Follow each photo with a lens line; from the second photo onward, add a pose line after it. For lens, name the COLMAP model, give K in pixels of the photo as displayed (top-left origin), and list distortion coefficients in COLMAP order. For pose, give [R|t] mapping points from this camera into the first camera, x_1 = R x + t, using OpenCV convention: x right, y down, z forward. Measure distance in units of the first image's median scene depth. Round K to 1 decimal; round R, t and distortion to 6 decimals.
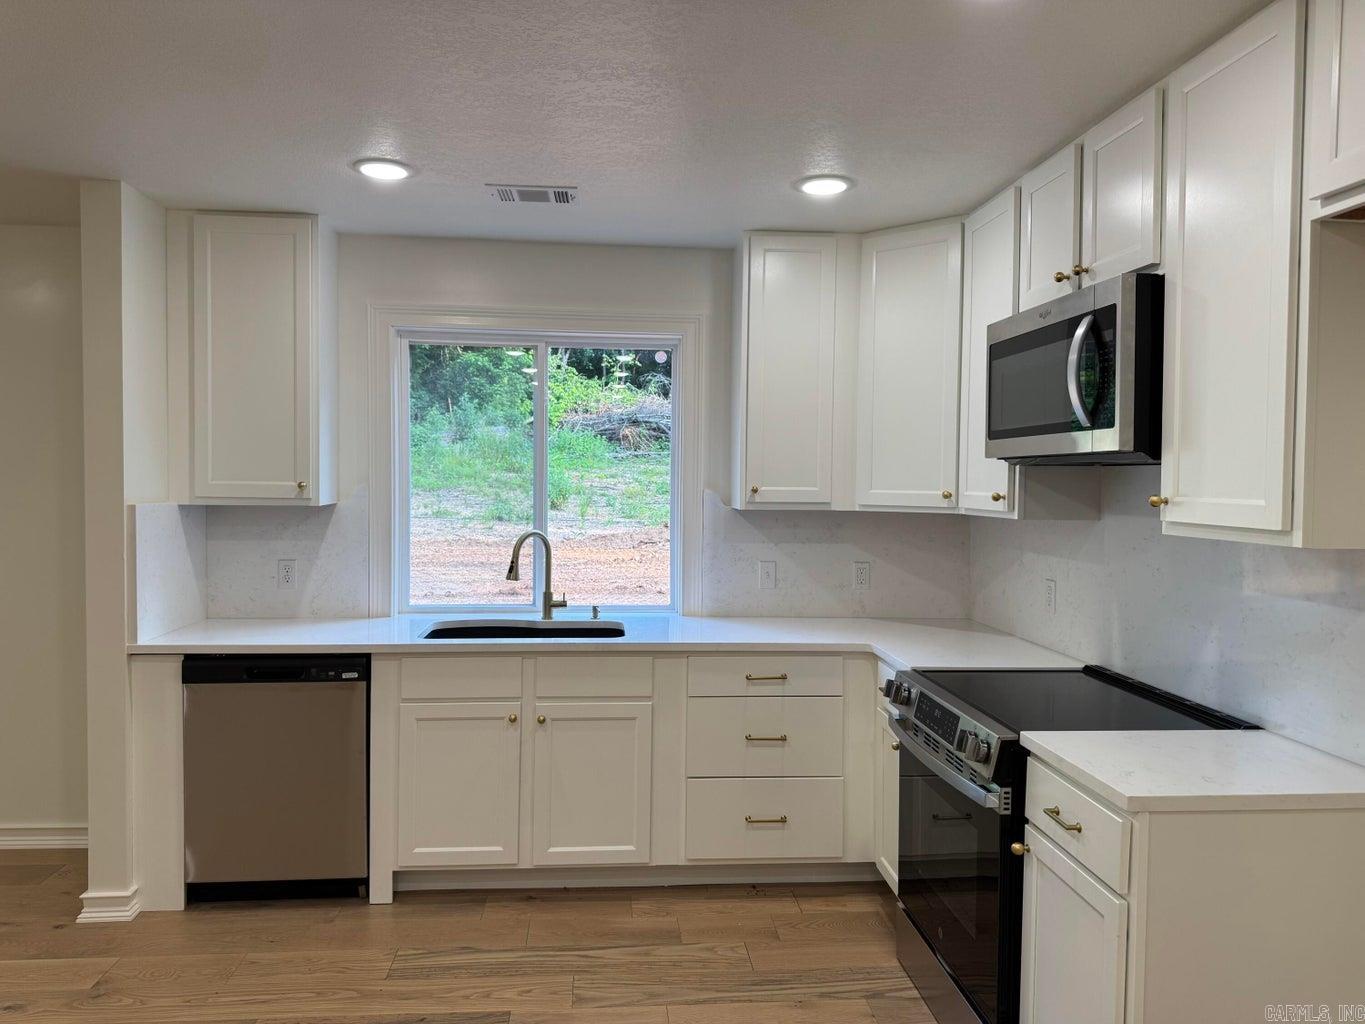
lens RADIAL K [[968.1, 0, 676.7], [0, 968.1, 509.1], [0, 0, 1]] dist [0.033178, -0.040832]
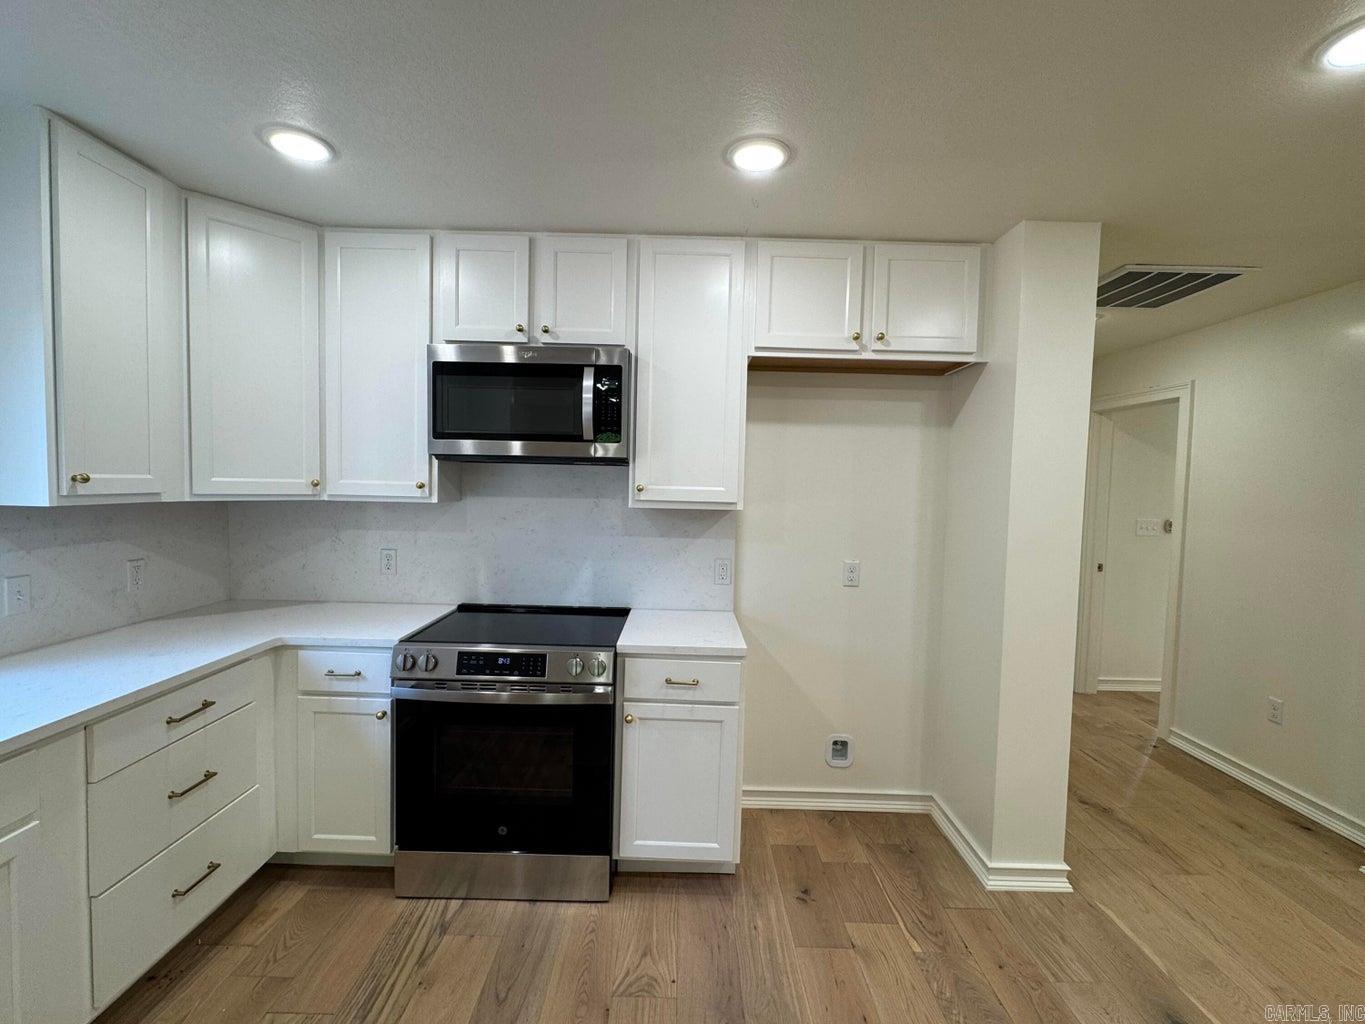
lens RADIAL K [[608.5, 0, 690.1], [0, 608.5, 514.8], [0, 0, 1]] dist [0.002088, -0.000436]
pose [[0.087122, -0.065882, 0.994017, -0.337713], [0.009197, 0.997821, 0.065328, -0.018611], [-0.996155, 0.003451, 0.087538, 0.492505]]
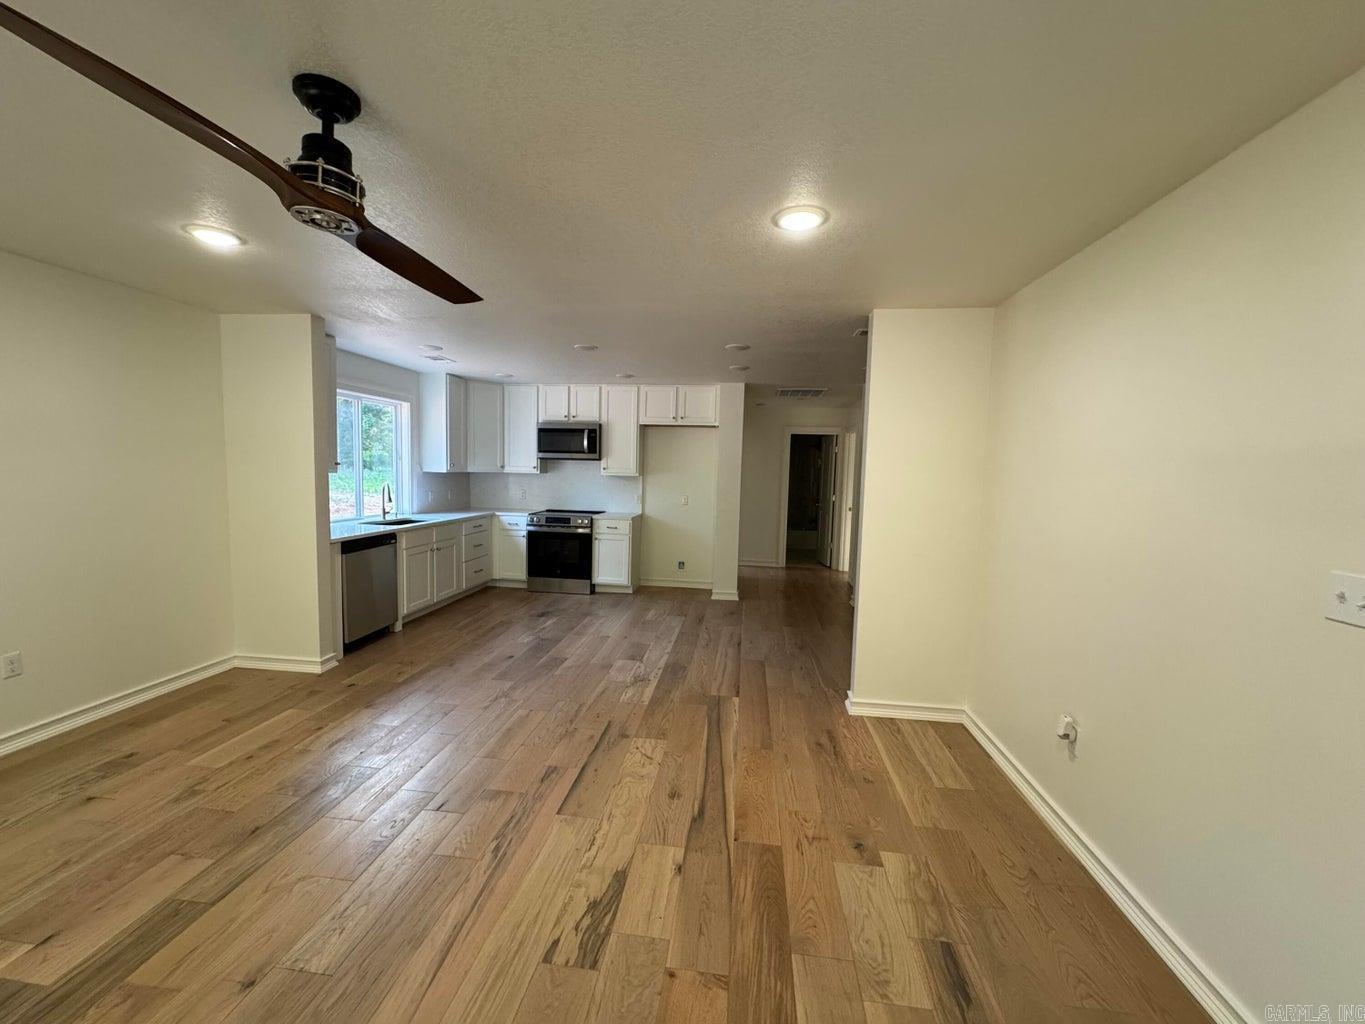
lens RADIAL K [[542.1, 0, 679.5], [0, 542.1, 510.8], [0, 0, 1]] dist [-0.003441, 0.000836]
pose [[0.204295, -0.082332, 0.975441, -1.354164], [0.010158, 0.996581, 0.081989, -0.009675], [-0.978857, -0.006842, 0.204433, 0.009720]]
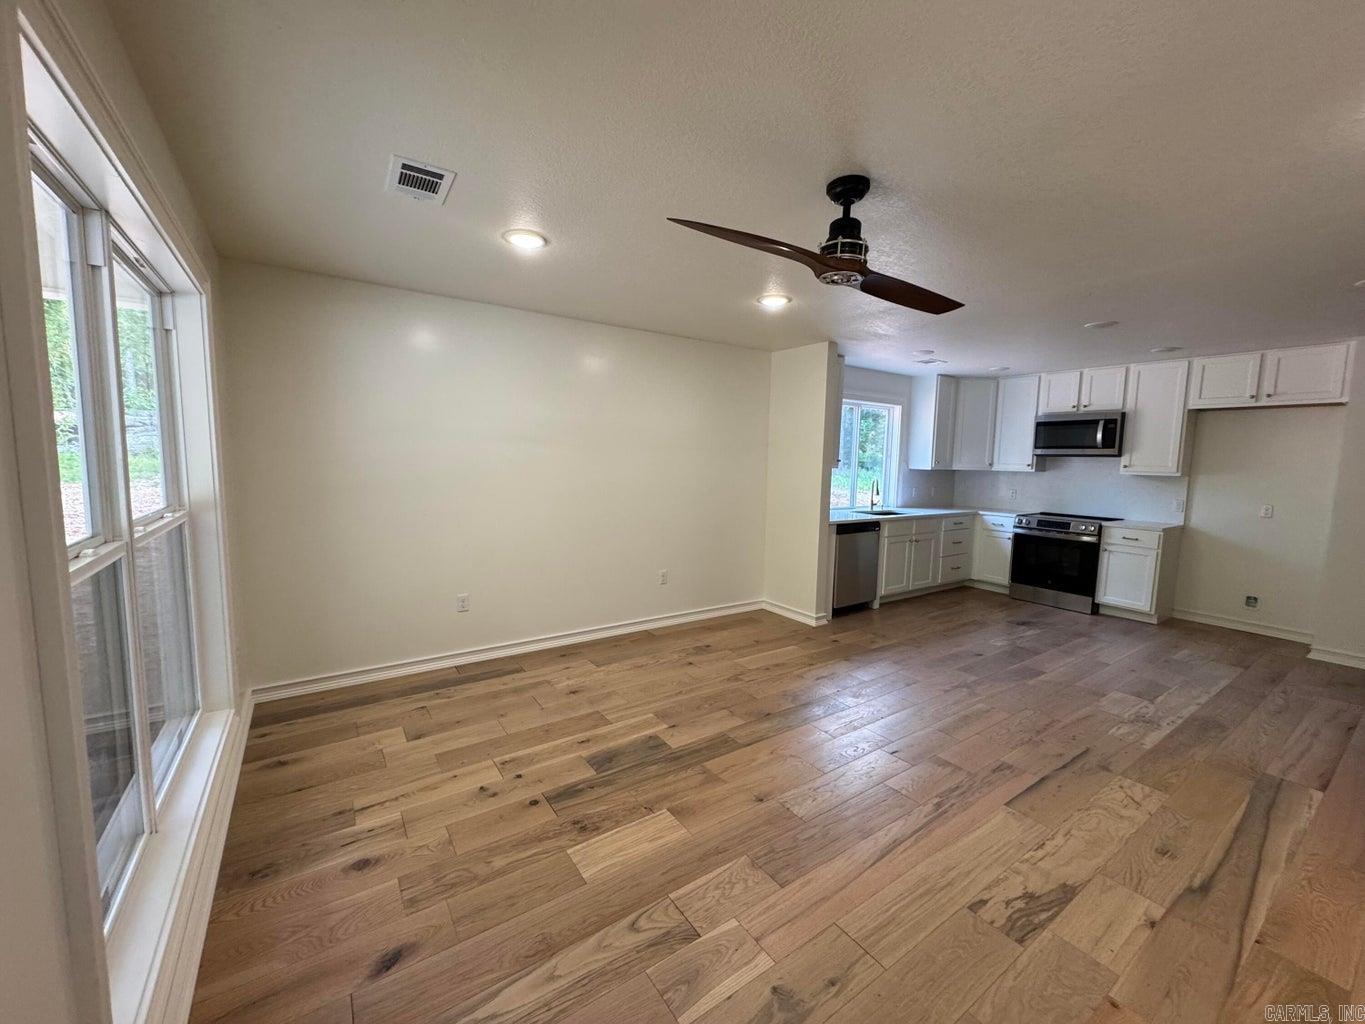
lens RADIAL K [[542.1, 0, 680.1], [0, 542.1, 510.2], [0, 0, 1]] dist [-0.003441, 0.000836]
pose [[0.869837, -0.039490, 0.491757, -1.422353], [0.004321, 0.997363, 0.072450, 0.002057], [-0.493321, -0.060895, 0.867713, -0.062701]]
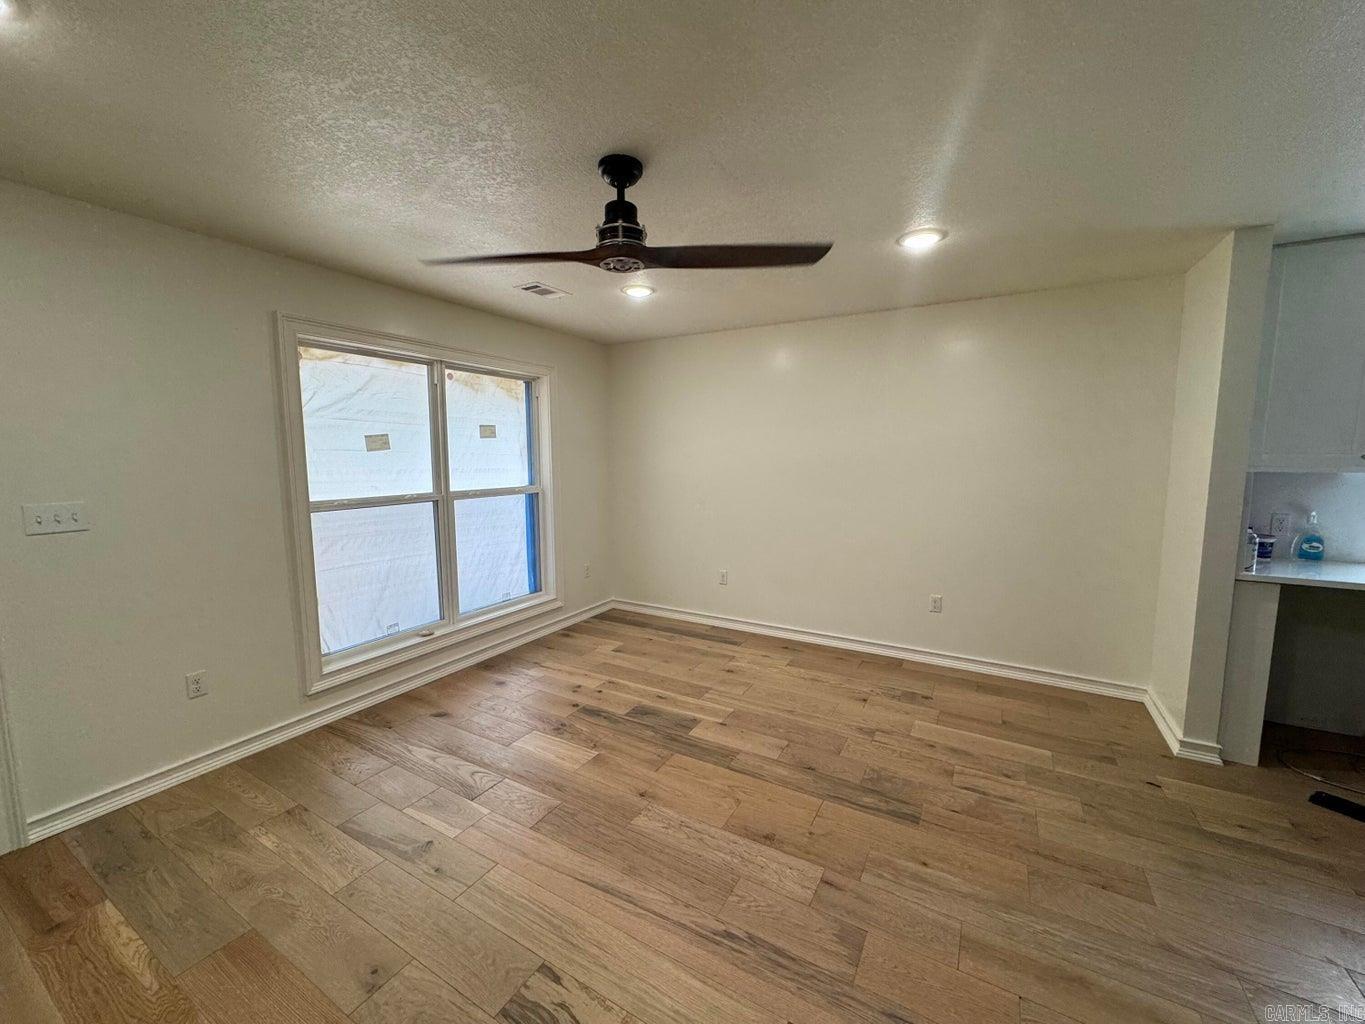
lens RADIAL K [[542.1, 0, 681.3], [0, 542.1, 510.0], [0, 0, 1]] dist [-0.003441, 0.000836]
pose [[0.819621, 0.048984, -0.570809, -0.672311], [-0.010511, 0.997456, 0.070504, 0.005363], [0.572810, -0.051787, 0.818050, -0.059217]]
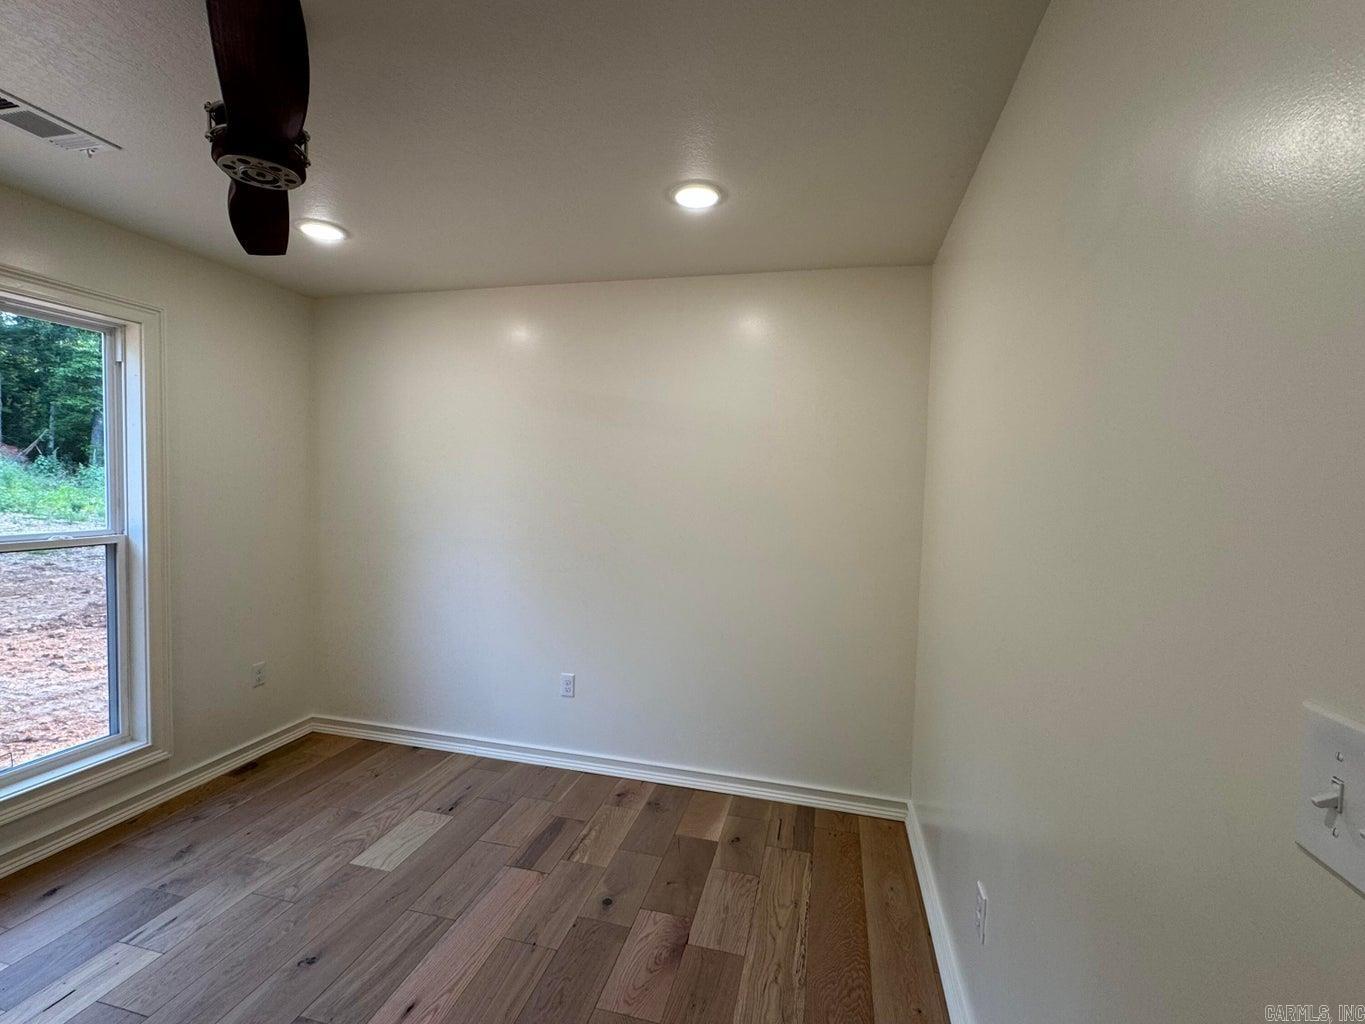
lens RADIAL K [[608.5, 0, 679.8], [0, 608.5, 506.9], [0, 0, 1]] dist [0.002088, -0.000436]
pose [[0.947872, 0.019338, -0.318065, -0.780508], [-0.019834, 0.999802, 0.001681, -0.000023], [0.318035, 0.004715, 0.948067, 0.276837]]
